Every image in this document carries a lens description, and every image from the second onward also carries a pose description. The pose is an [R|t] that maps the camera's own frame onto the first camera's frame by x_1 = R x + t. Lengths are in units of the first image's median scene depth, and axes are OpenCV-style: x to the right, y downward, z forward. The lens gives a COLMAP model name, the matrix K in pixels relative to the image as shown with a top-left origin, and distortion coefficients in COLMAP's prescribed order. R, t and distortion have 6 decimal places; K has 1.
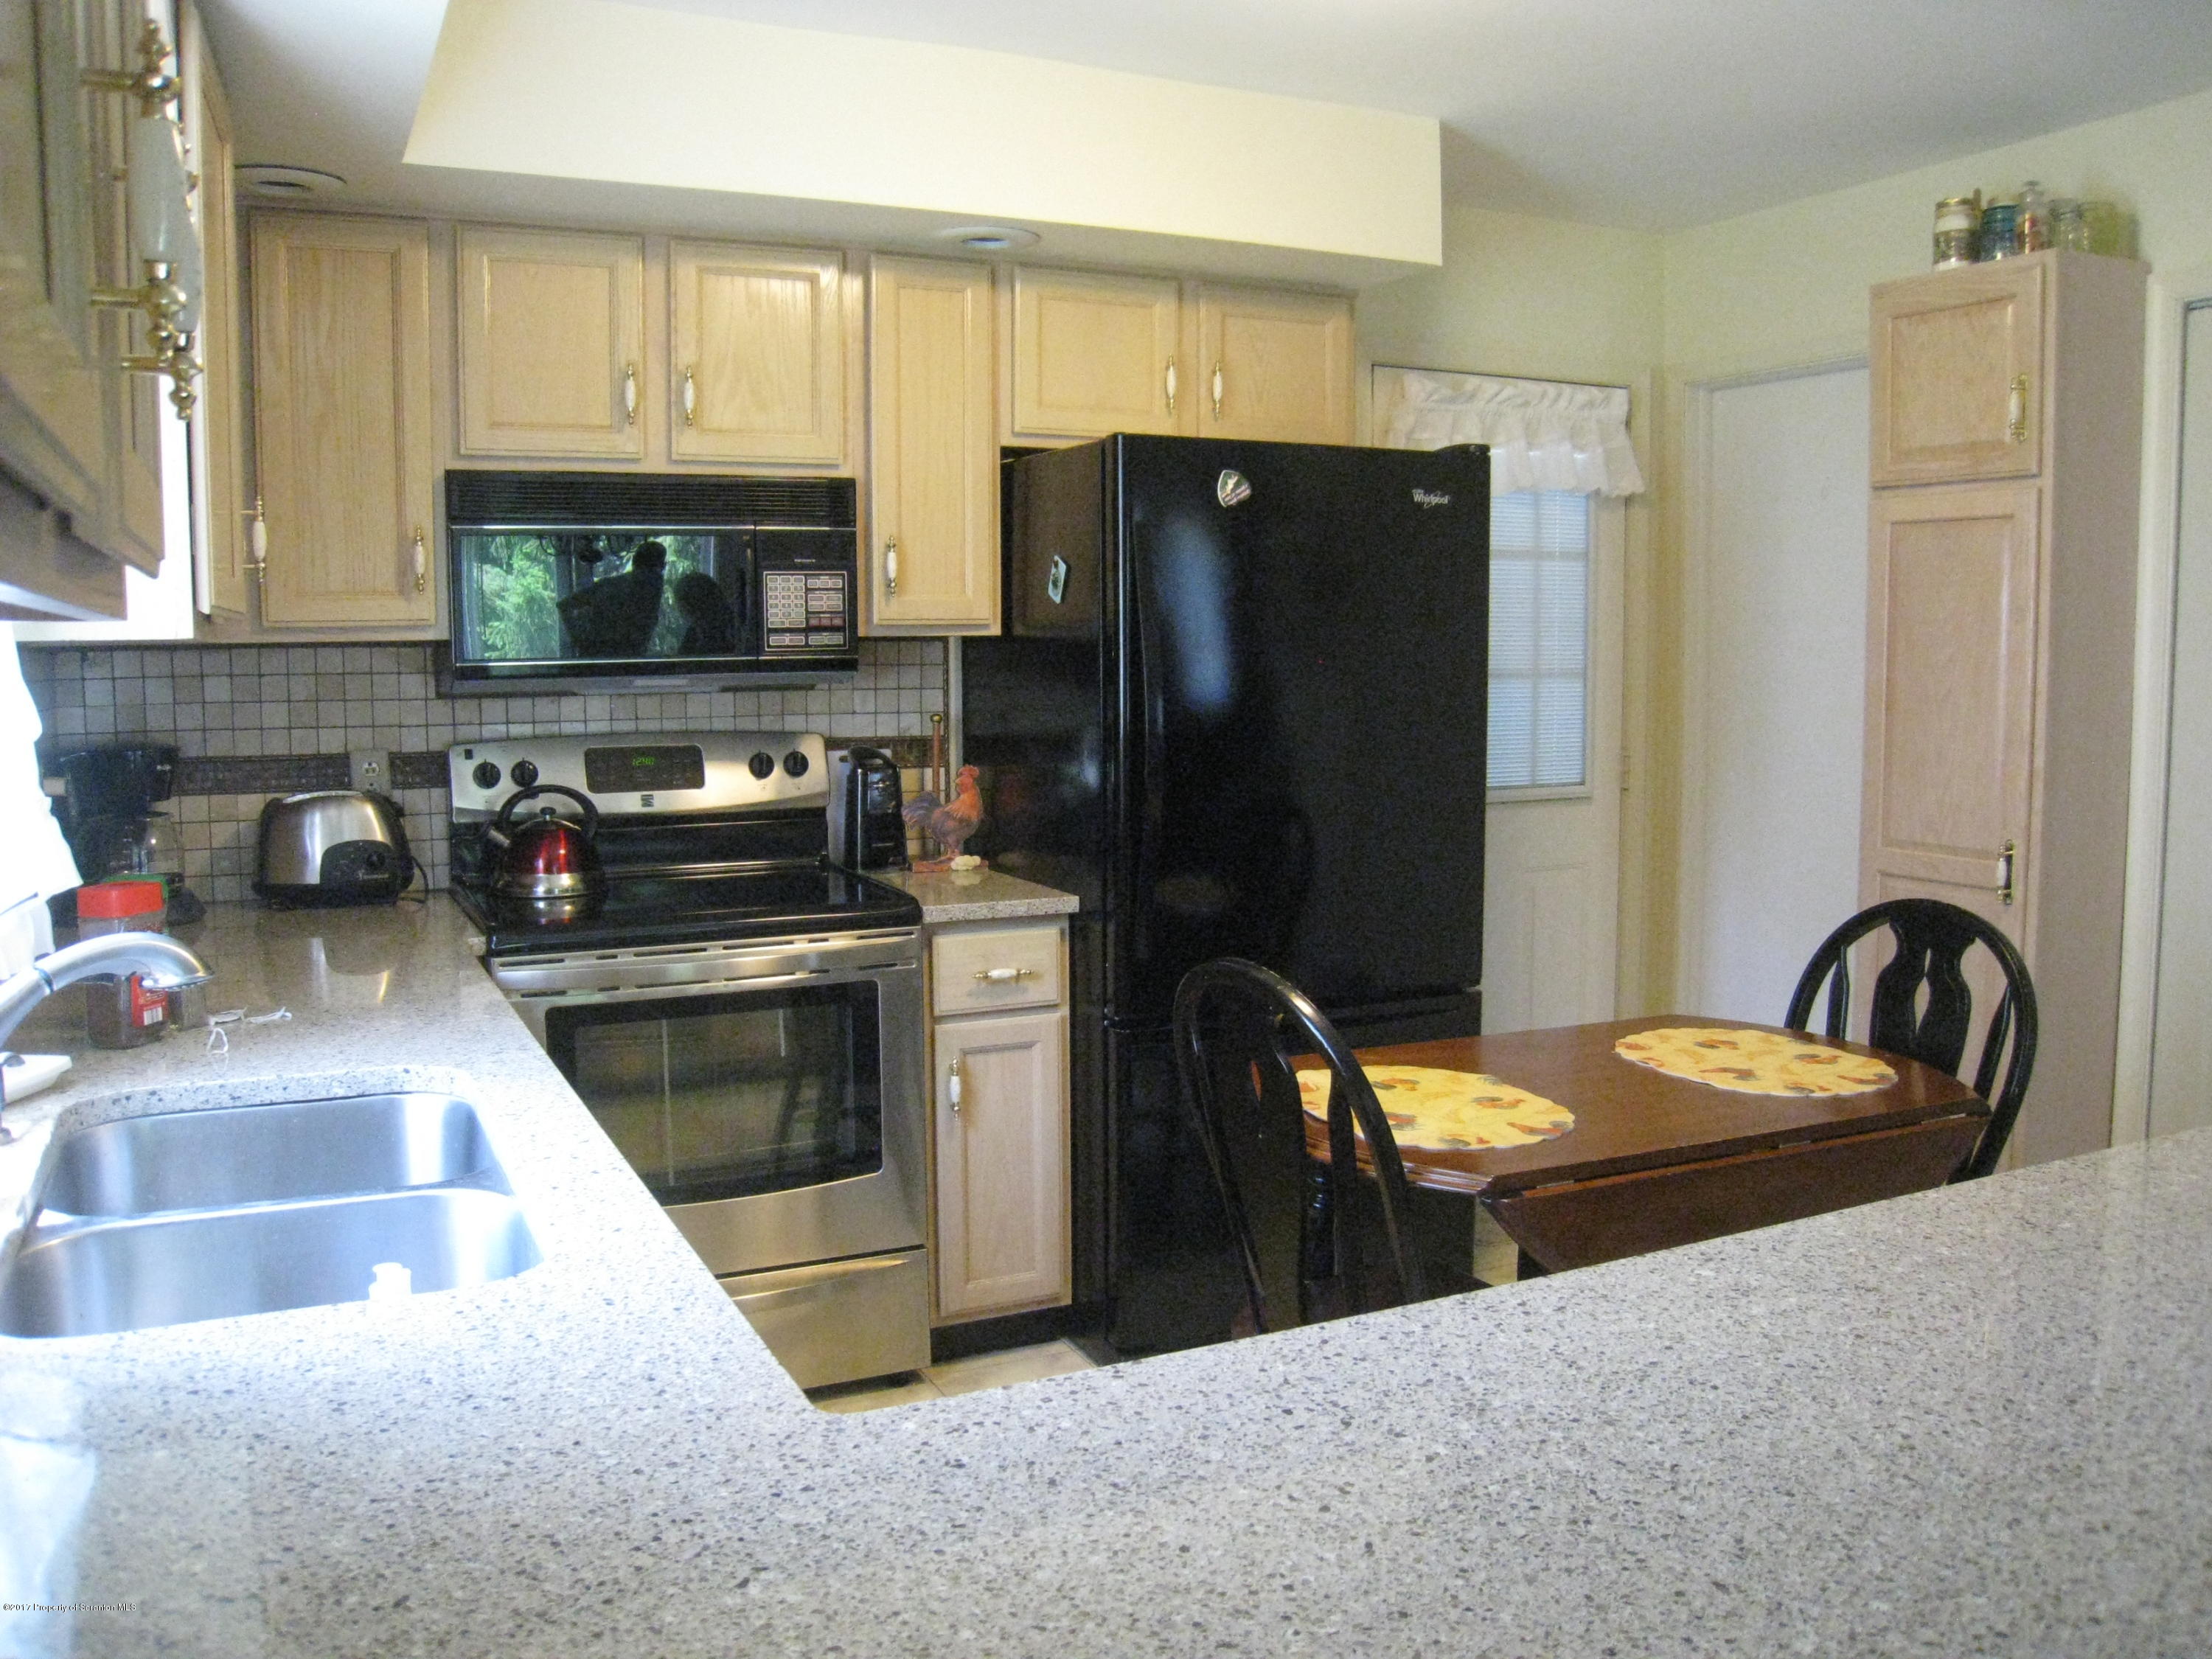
lens RADIAL K [[1805.4, 0, 1123.3], [0, 1805.4, 827.7], [0, 0, 1]] dist [-0.166168, 0.110421]
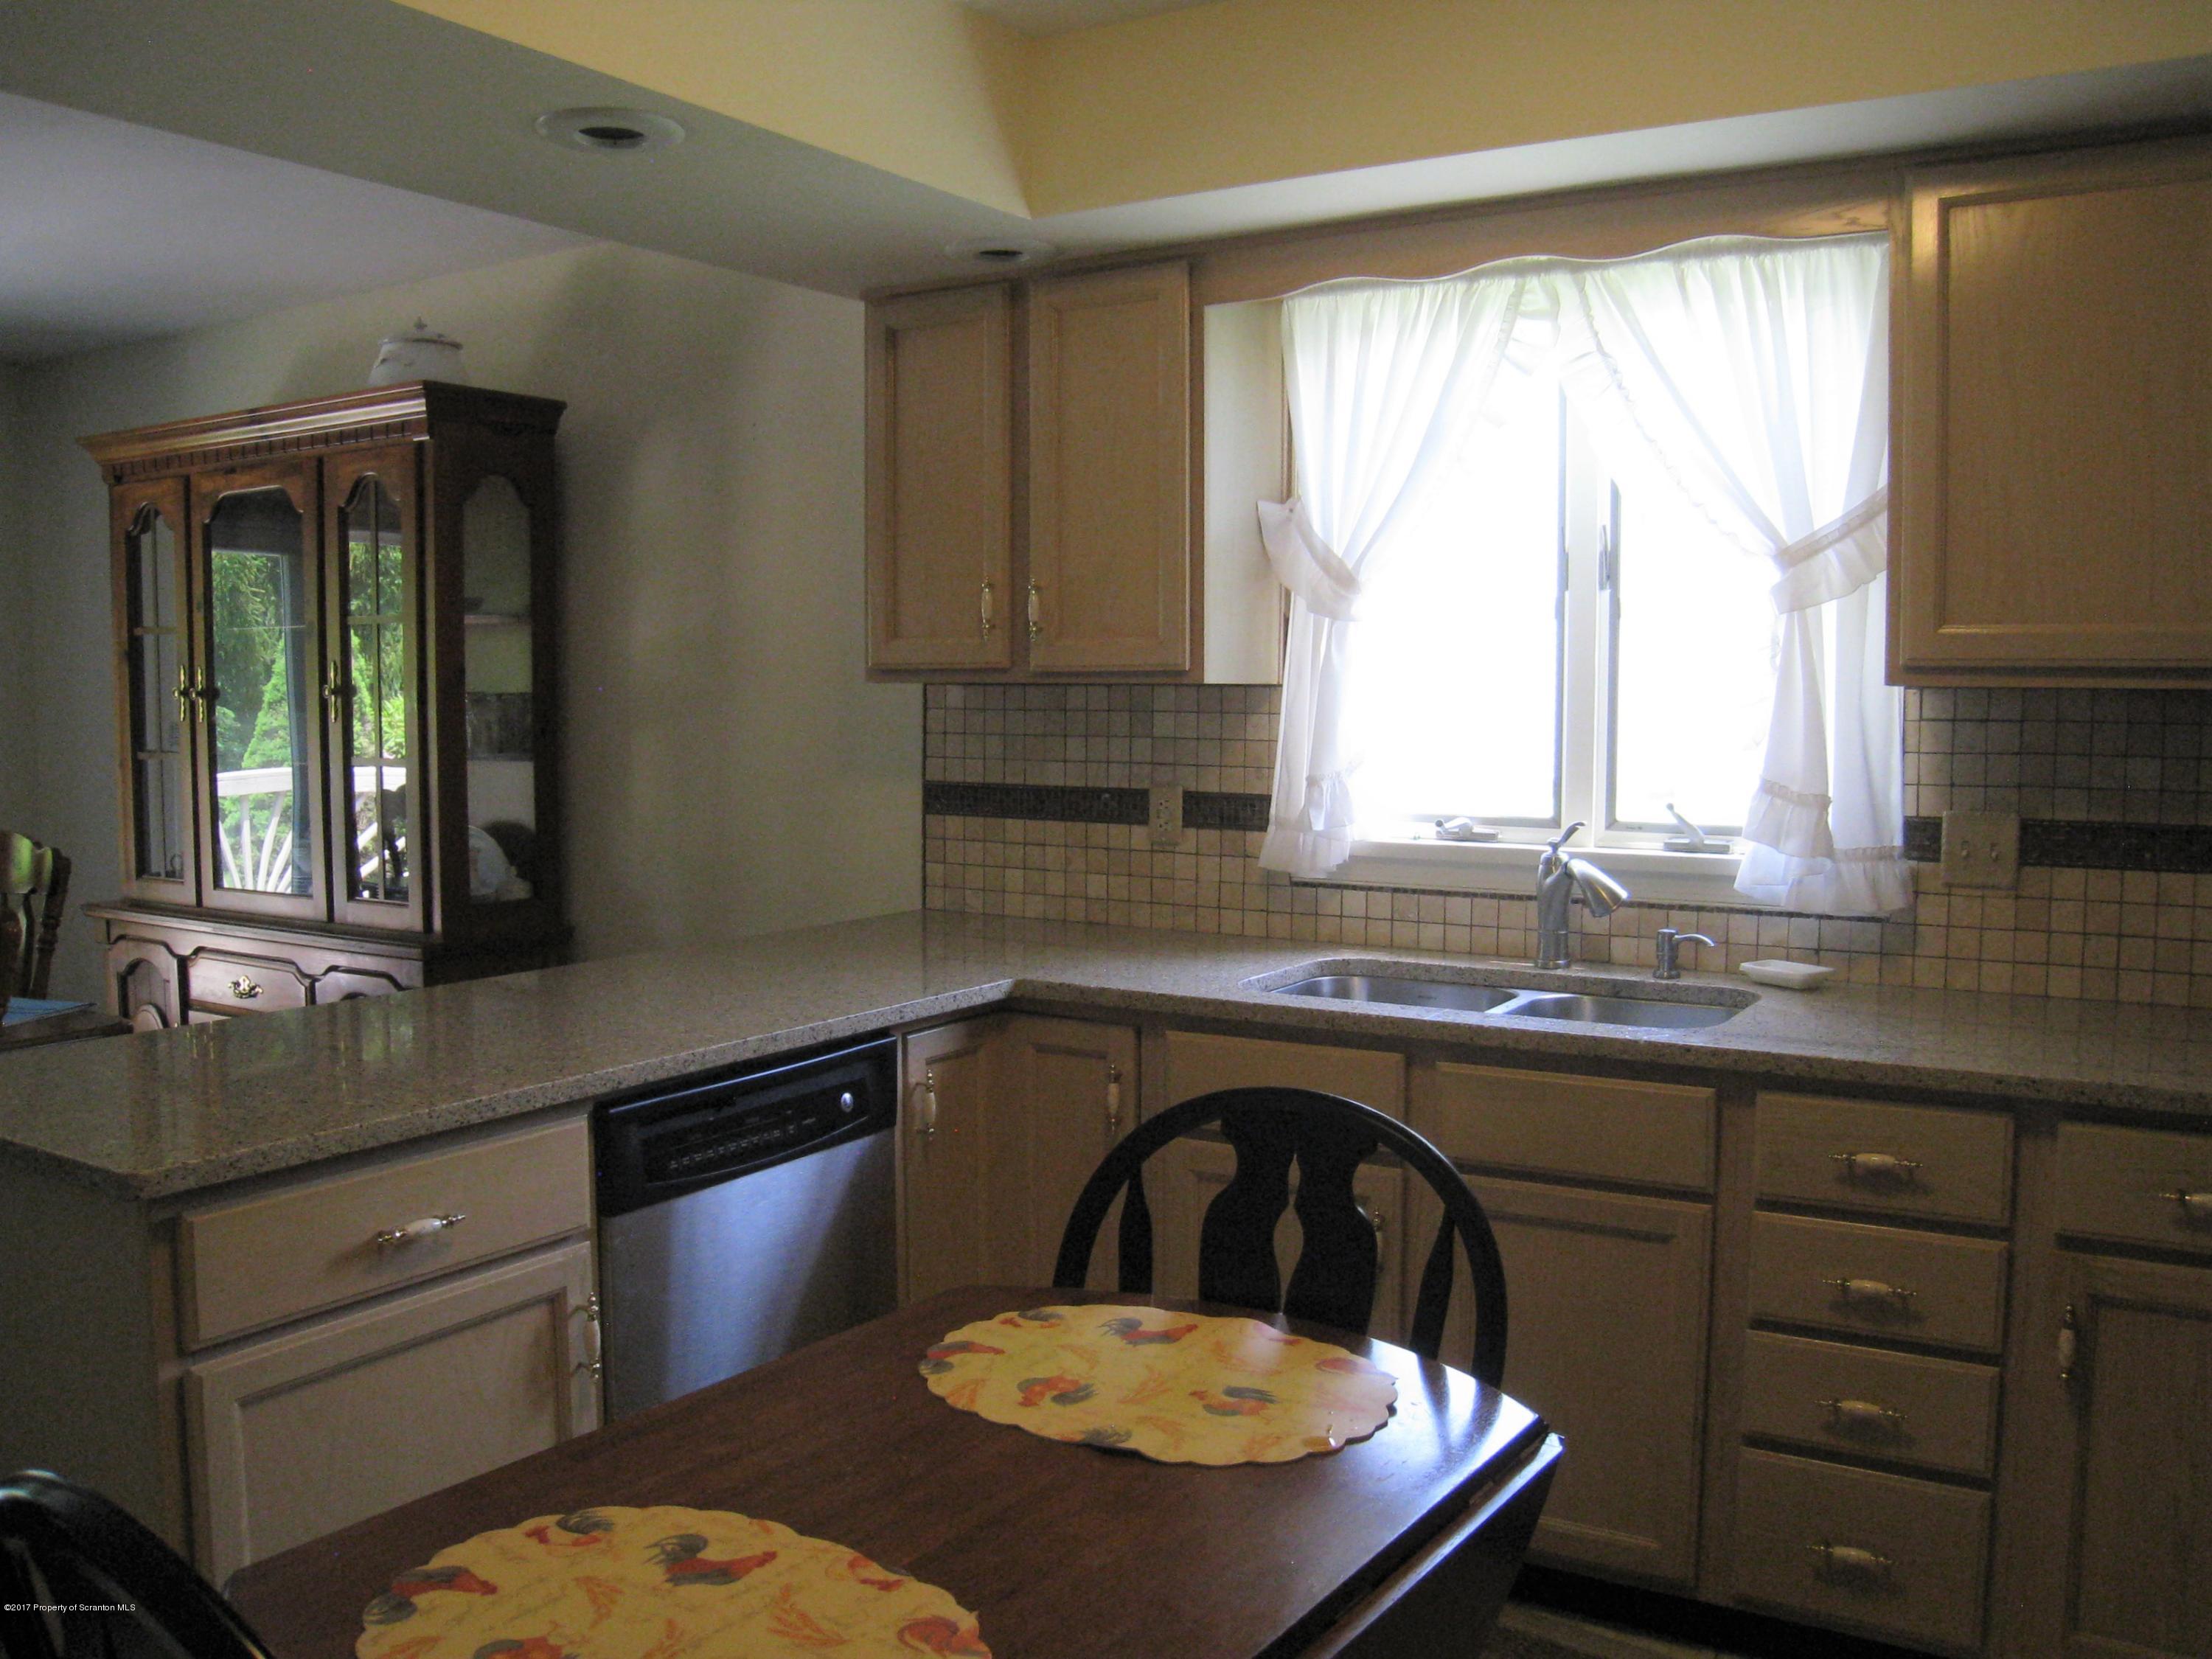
lens RADIAL K [[1805.4, 0, 1123.3], [0, 1805.4, 827.7], [0, 0, 1]] dist [-0.166168, 0.110421]
pose [[-0.842507, 0.046332, -0.536689, 0.372667], [-0.050398, 0.985145, 0.164164, -0.113834], [0.536322, 0.165358, -0.827656, 1.068336]]
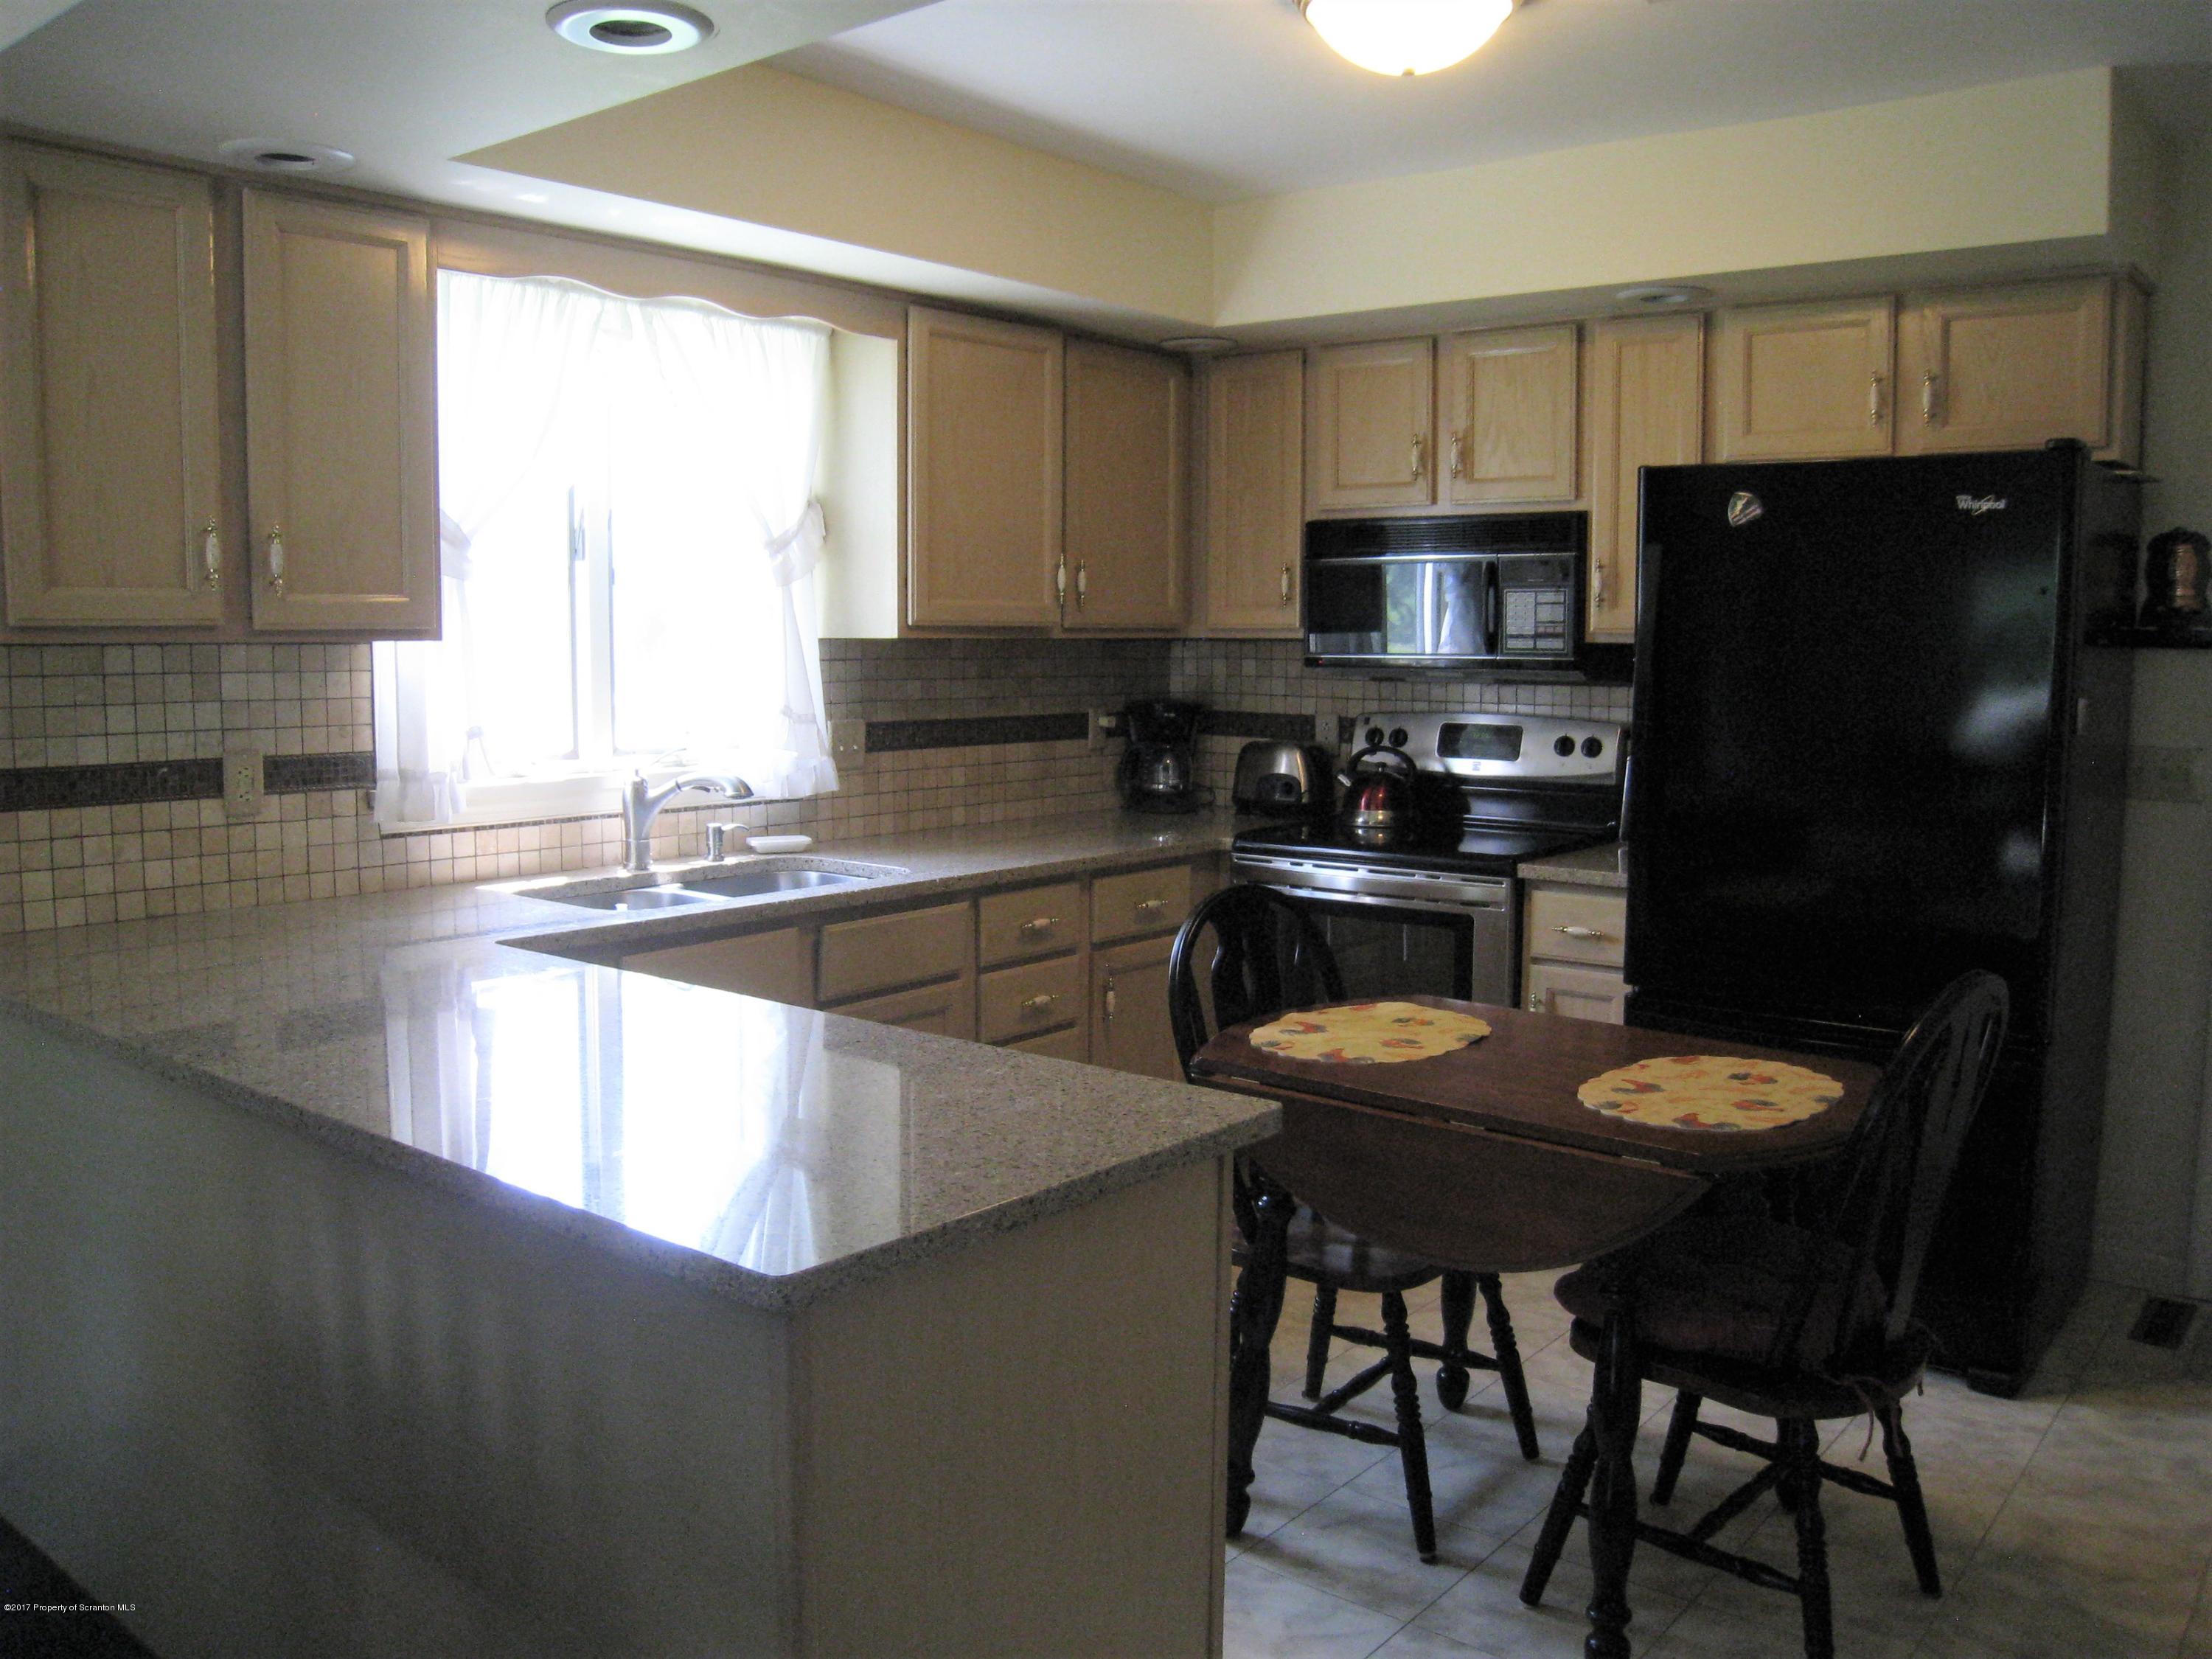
lens RADIAL K [[1805.4, 0, 1123.3], [0, 1805.4, 827.7], [0, 0, 1]] dist [-0.166168, 0.110421]
pose [[0.425677, 0.103158, -0.898976, 0.841195], [-0.097784, 0.992907, 0.067635, -0.035368], [0.899576, 0.059115, 0.432745, 0.222506]]
